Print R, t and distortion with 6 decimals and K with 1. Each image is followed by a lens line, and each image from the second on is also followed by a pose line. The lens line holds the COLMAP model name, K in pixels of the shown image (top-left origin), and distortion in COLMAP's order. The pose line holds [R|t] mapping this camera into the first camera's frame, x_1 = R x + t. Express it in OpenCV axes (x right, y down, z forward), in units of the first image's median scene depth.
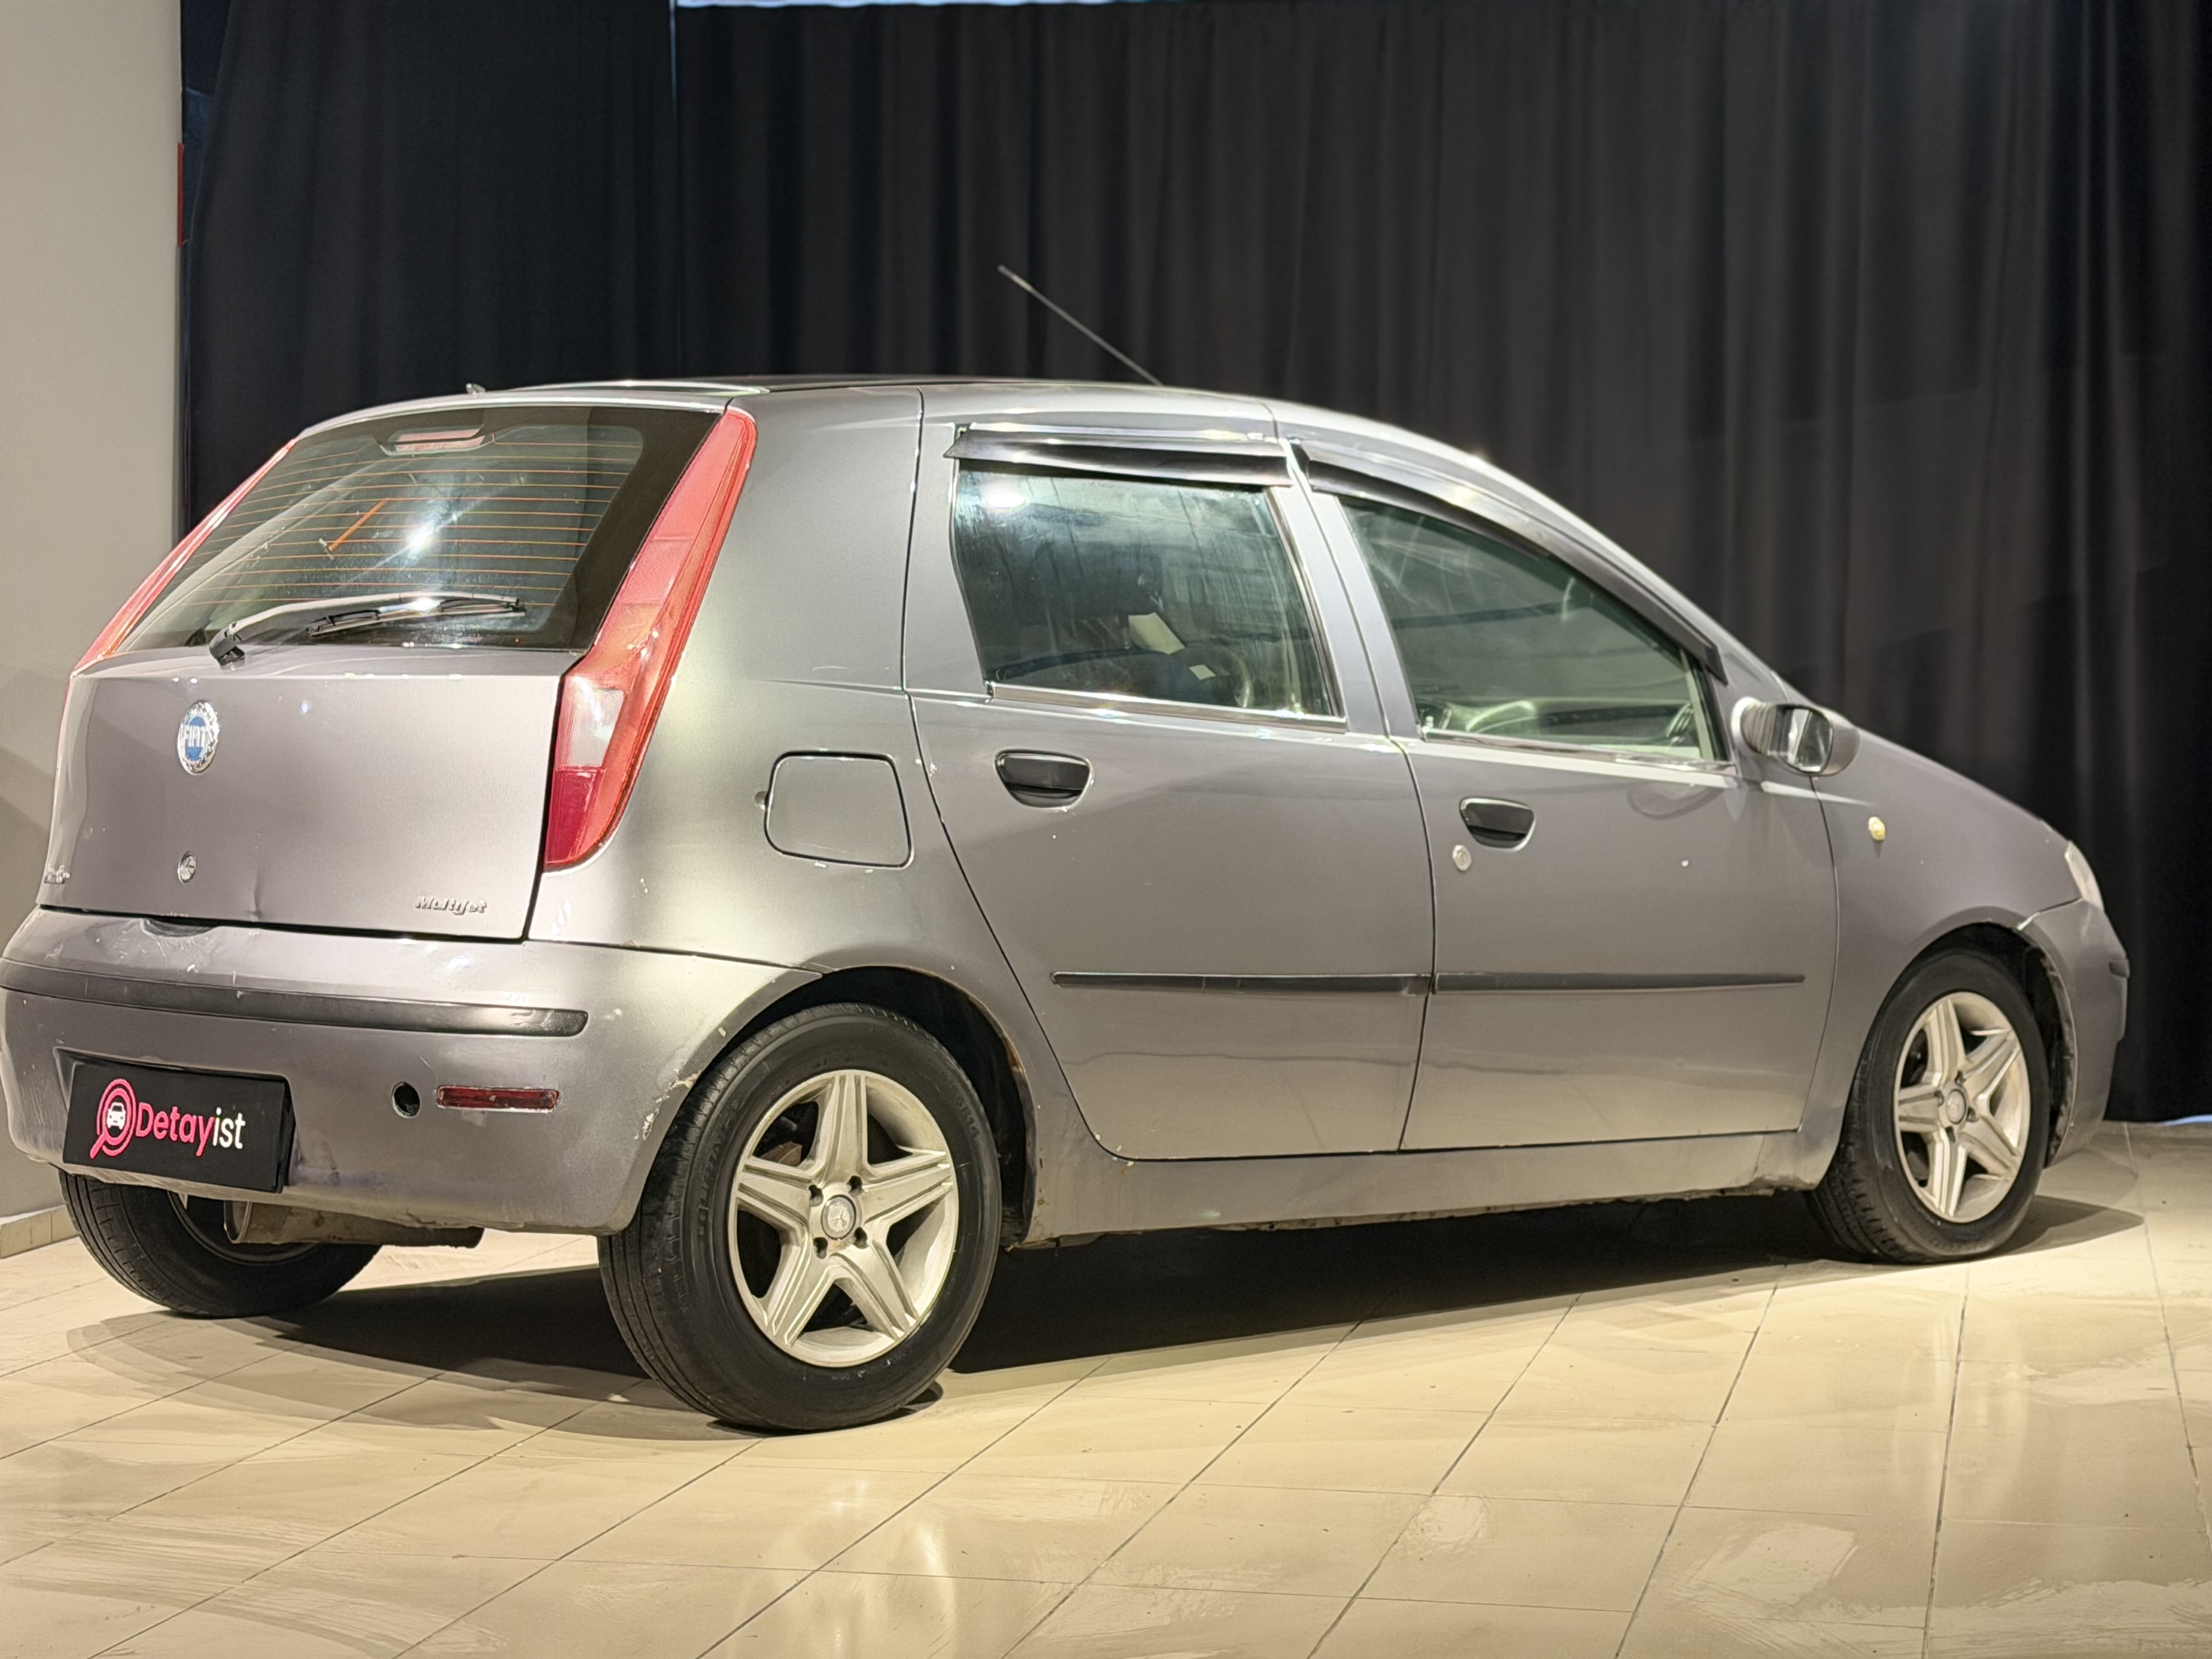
lens RADIAL K [[4473.3, 0, 1099.6], [0, 4473.3, 819.8], [0, 0, 1]] dist [0.060449, 0.000000]
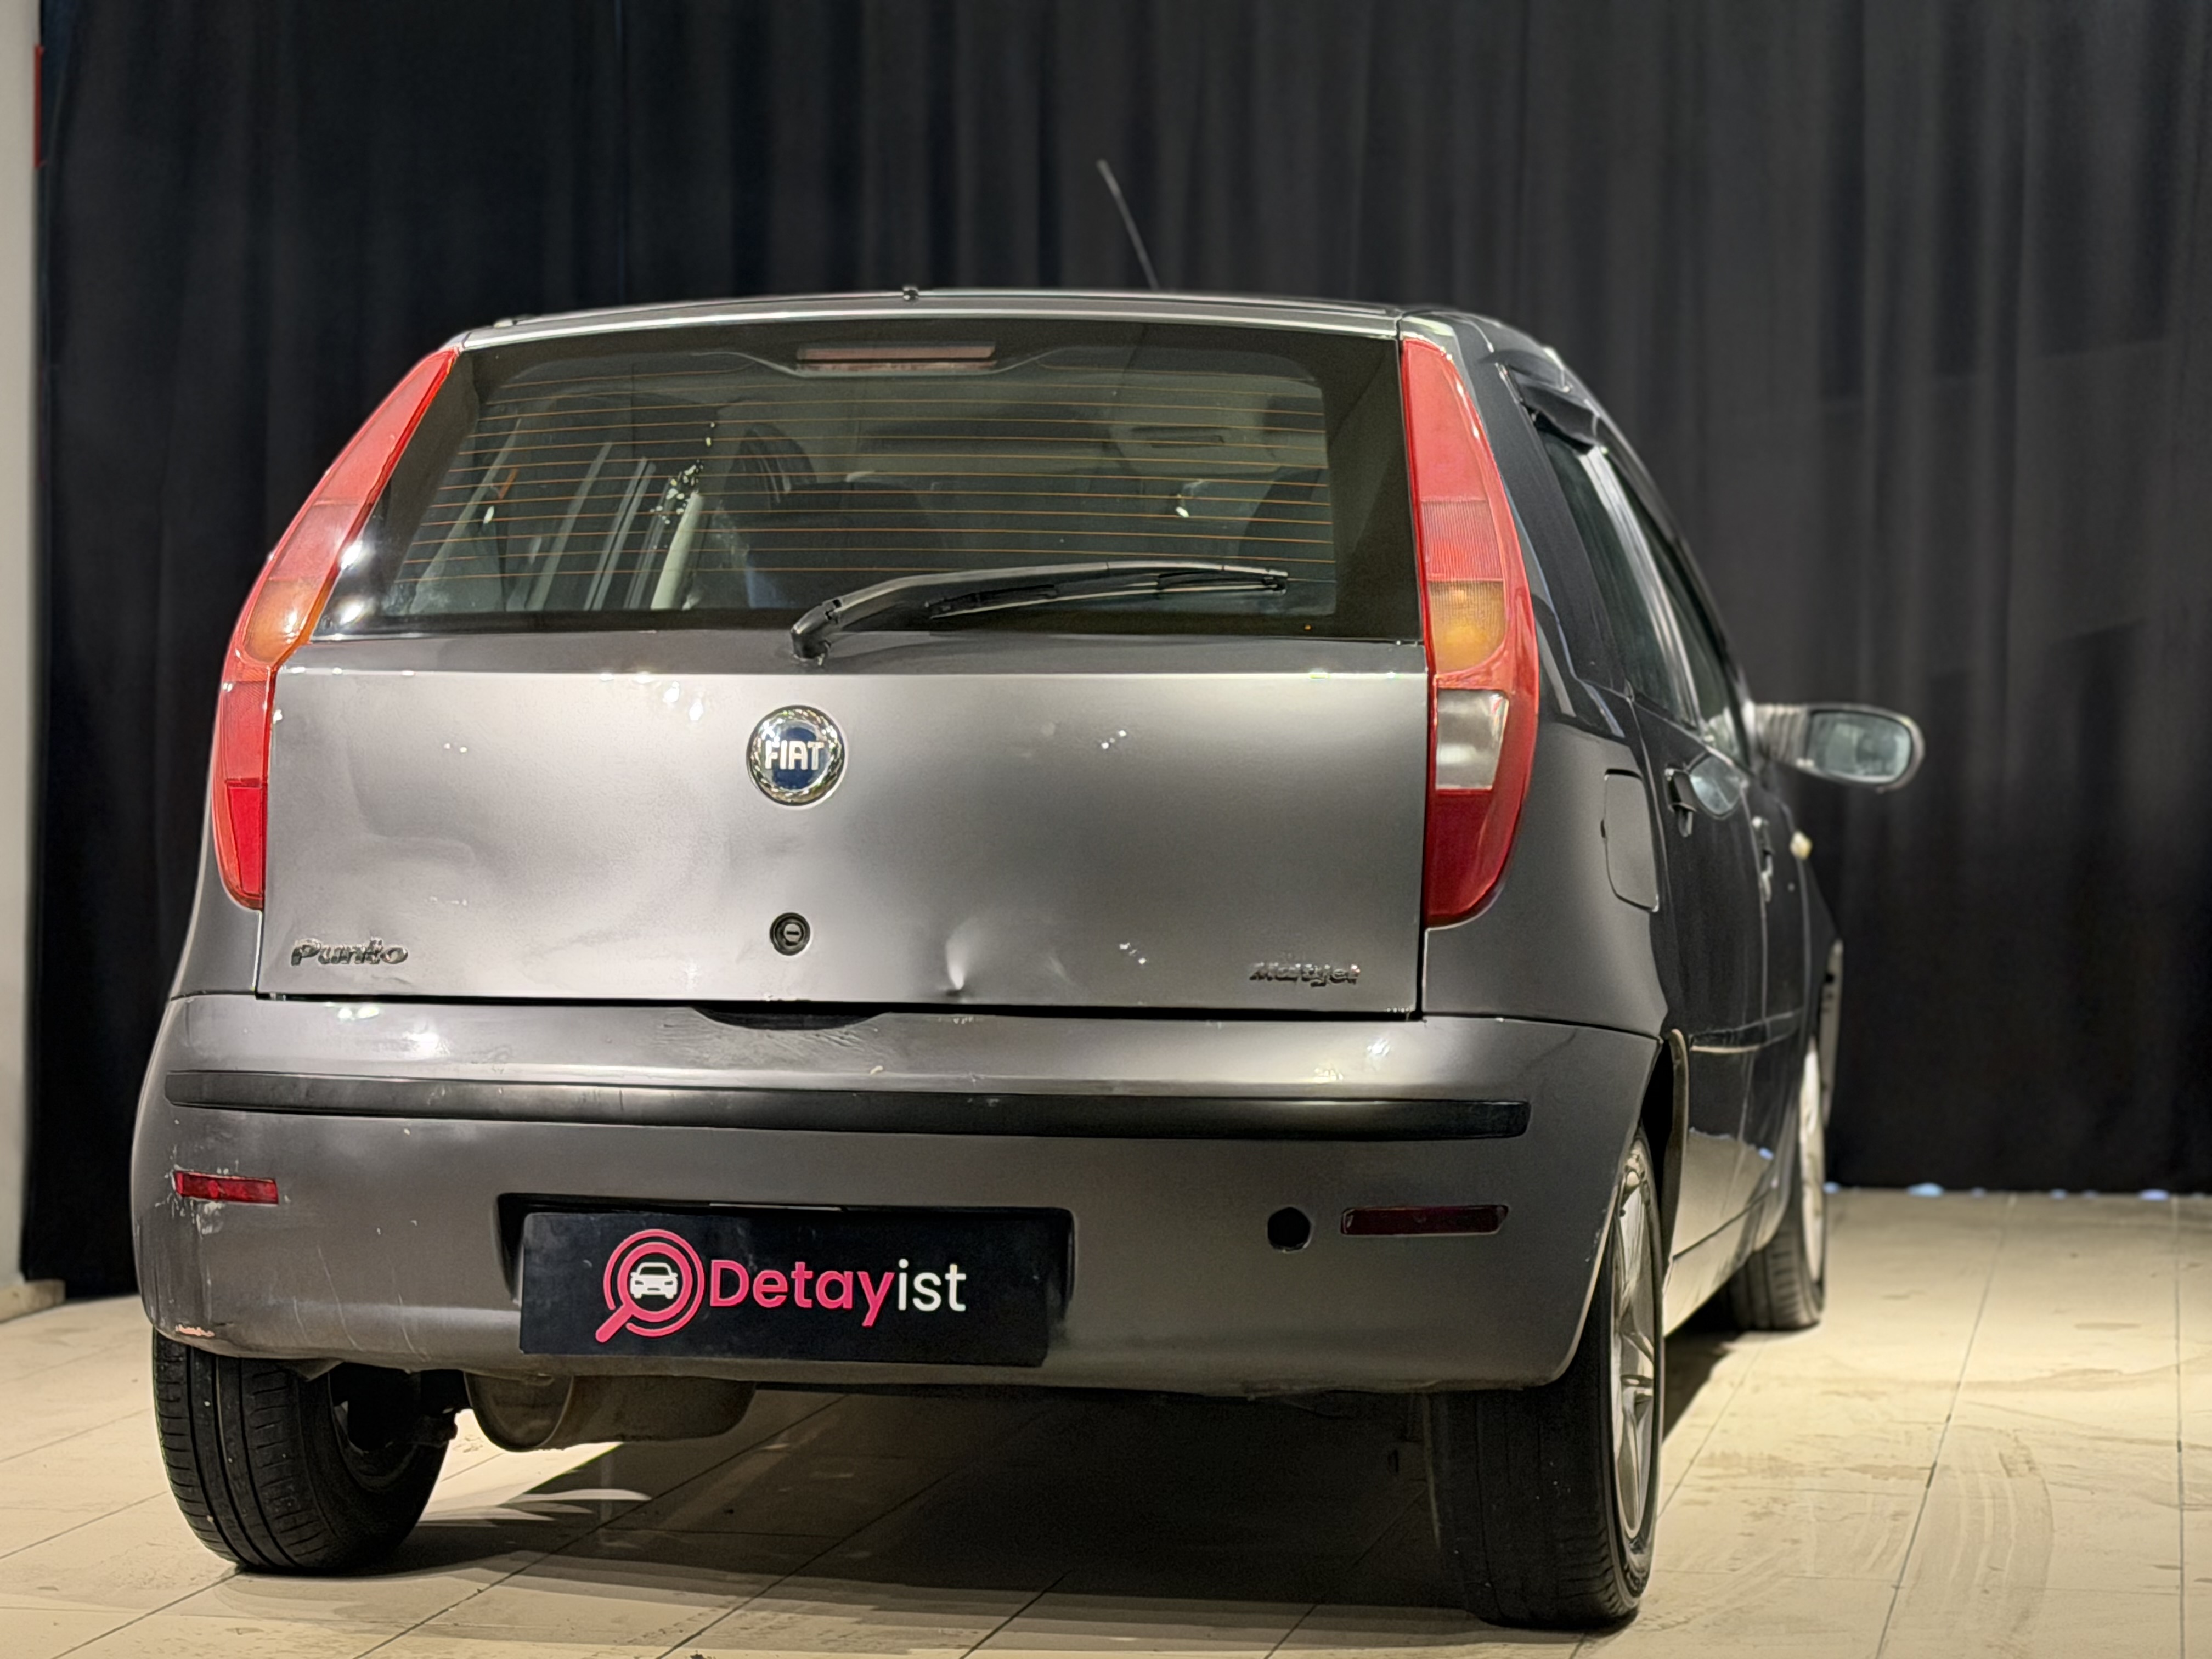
lens RADIAL K [[5340.6, 0, 1104.4], [0, 5340.6, 827.6], [0, 0, 1]] dist [0.401977, 0.000000]
pose [[0.850207, -0.014068, 0.526260, -0.622140], [0.014496, 0.999889, 0.003310, -0.008927], [-0.526249, 0.004814, 0.850317, 0.230620]]
